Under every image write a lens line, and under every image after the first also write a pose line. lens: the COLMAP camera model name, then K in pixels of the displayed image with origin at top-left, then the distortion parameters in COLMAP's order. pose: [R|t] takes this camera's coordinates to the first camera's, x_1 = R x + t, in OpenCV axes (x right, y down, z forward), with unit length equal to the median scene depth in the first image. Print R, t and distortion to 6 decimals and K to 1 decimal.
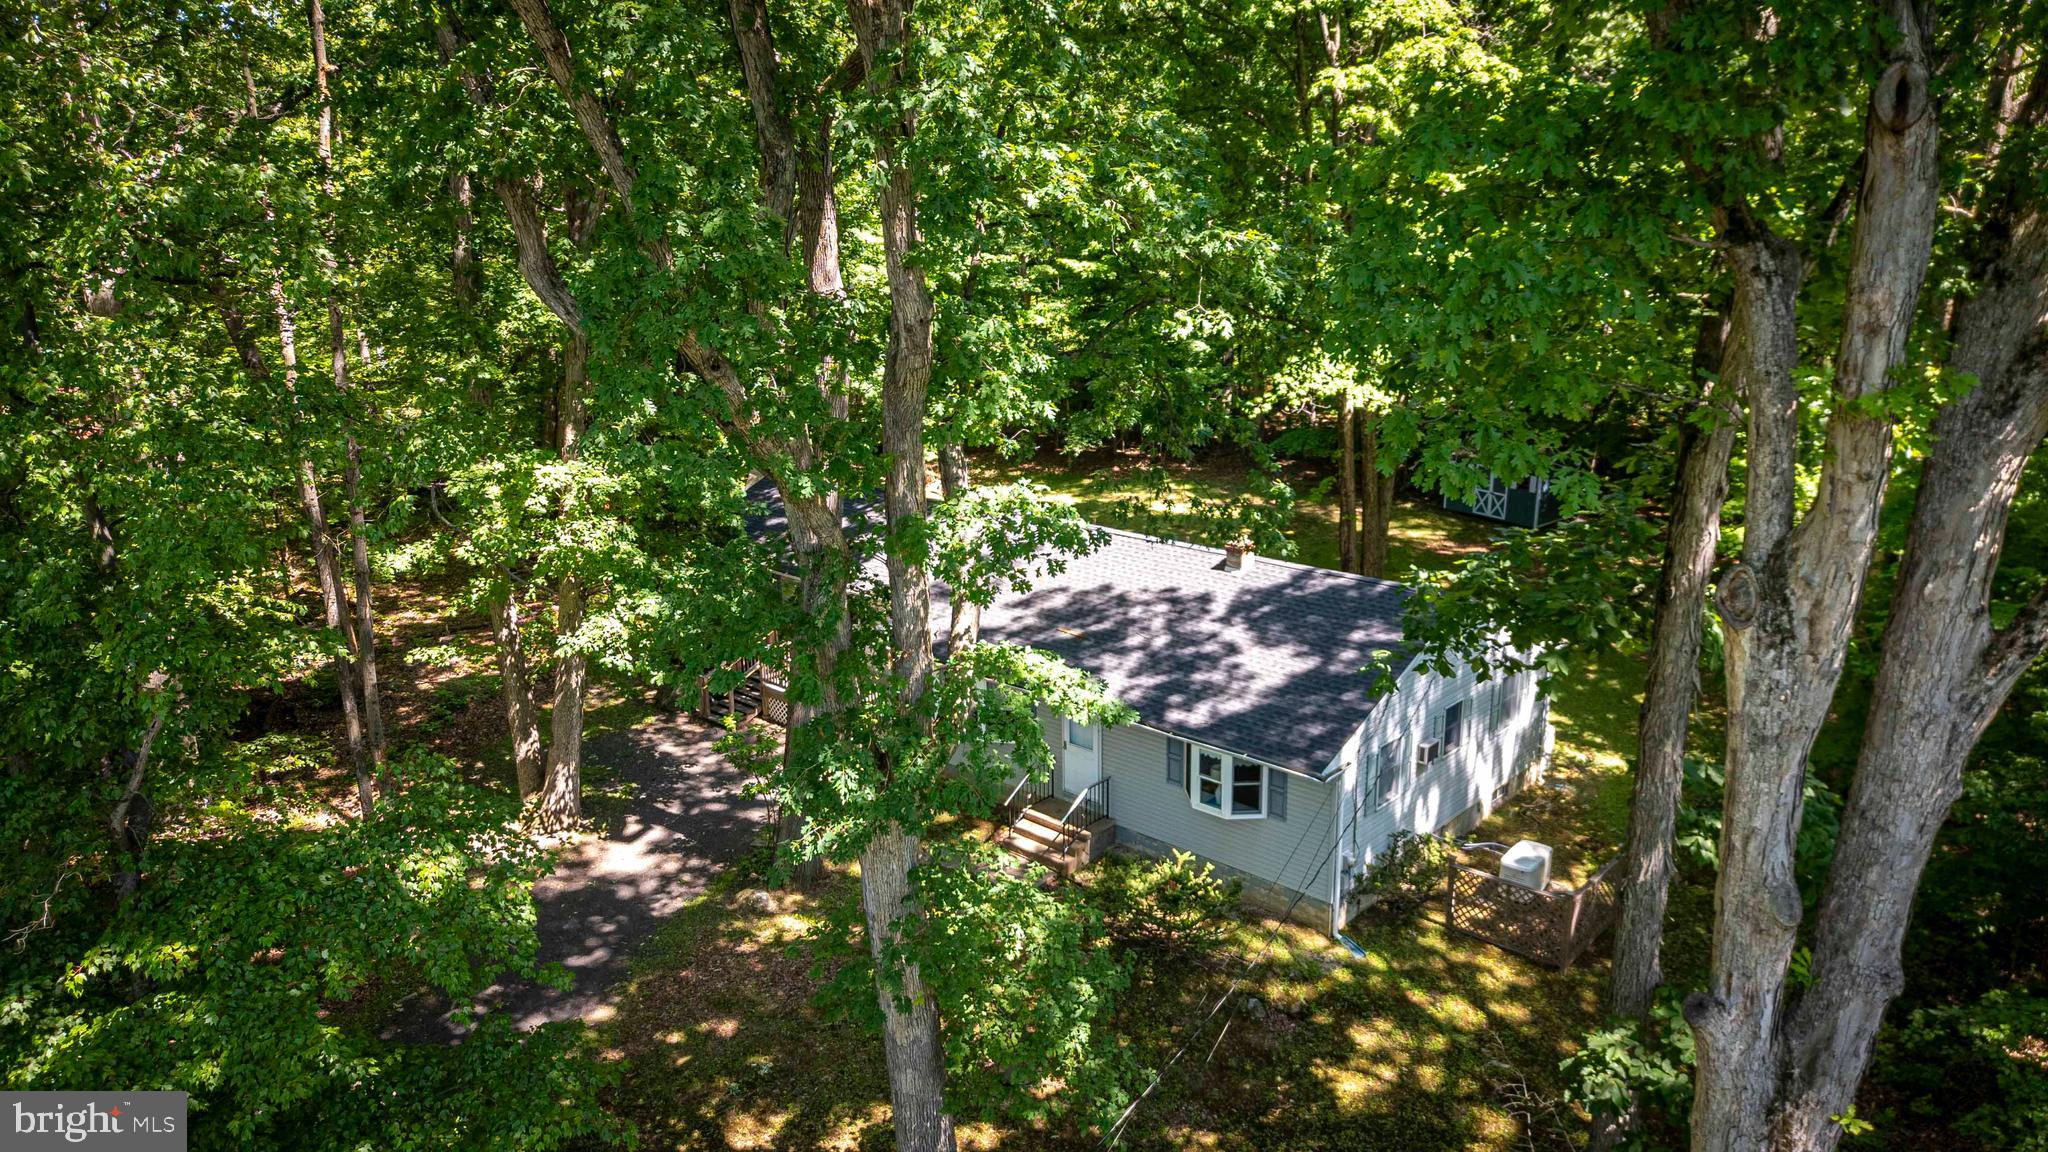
lens RADIAL K [[1477.2, 0, 1017.4], [0, 1477.2, 582.7], [0, 0, 1]] dist [0.077100, -0.027907]
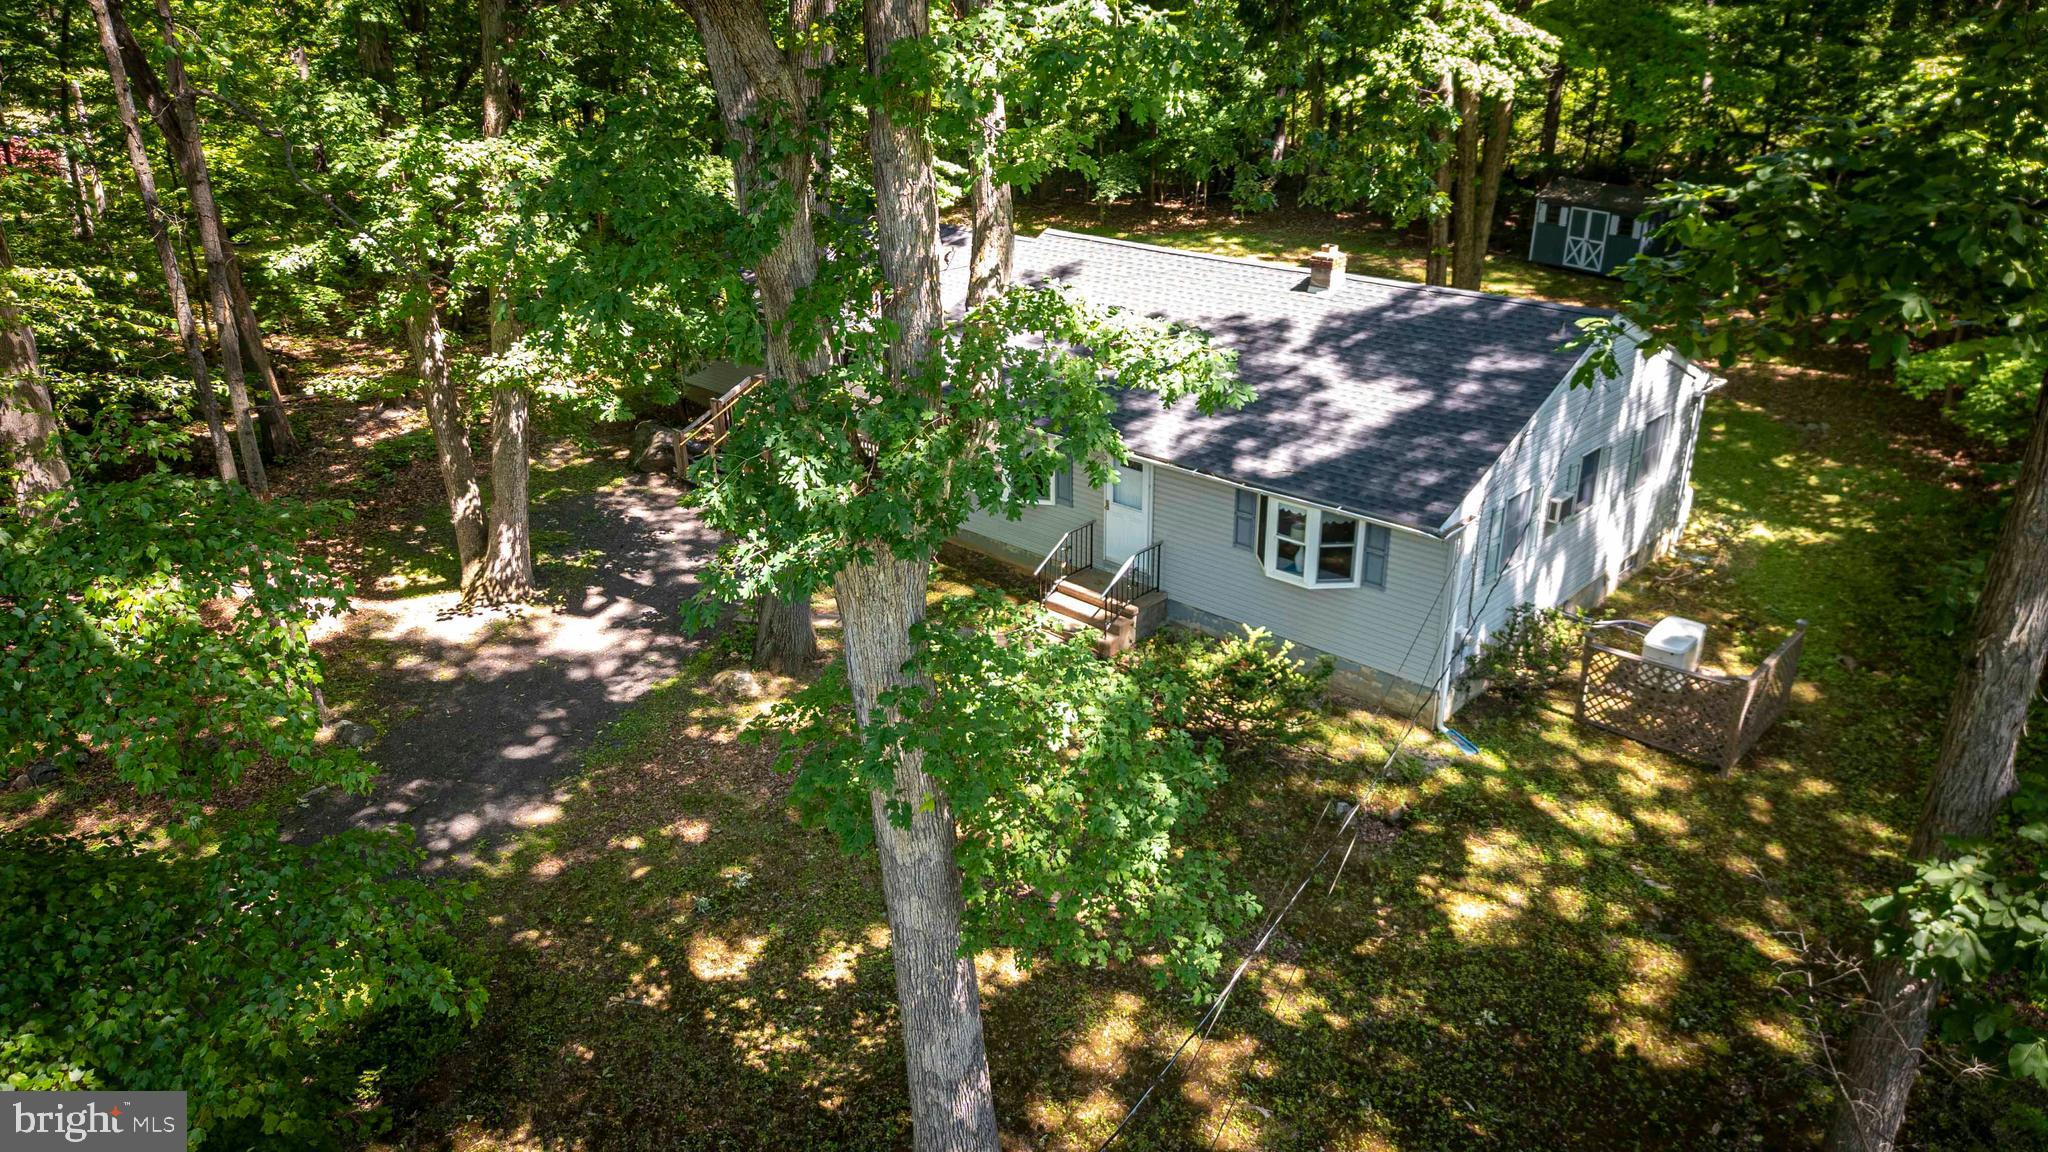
lens RADIAL K [[1477.2, 0, 1028.6], [0, 1477.2, 567.4], [0, 0, 1]] dist [0.077100, -0.027907]
pose [[0.999967, 0.007271, -0.003554, -0.009093], [-0.006796, 0.992847, 0.119204, 0.048917], [0.004395, -0.119176, 0.992863, 0.183170]]
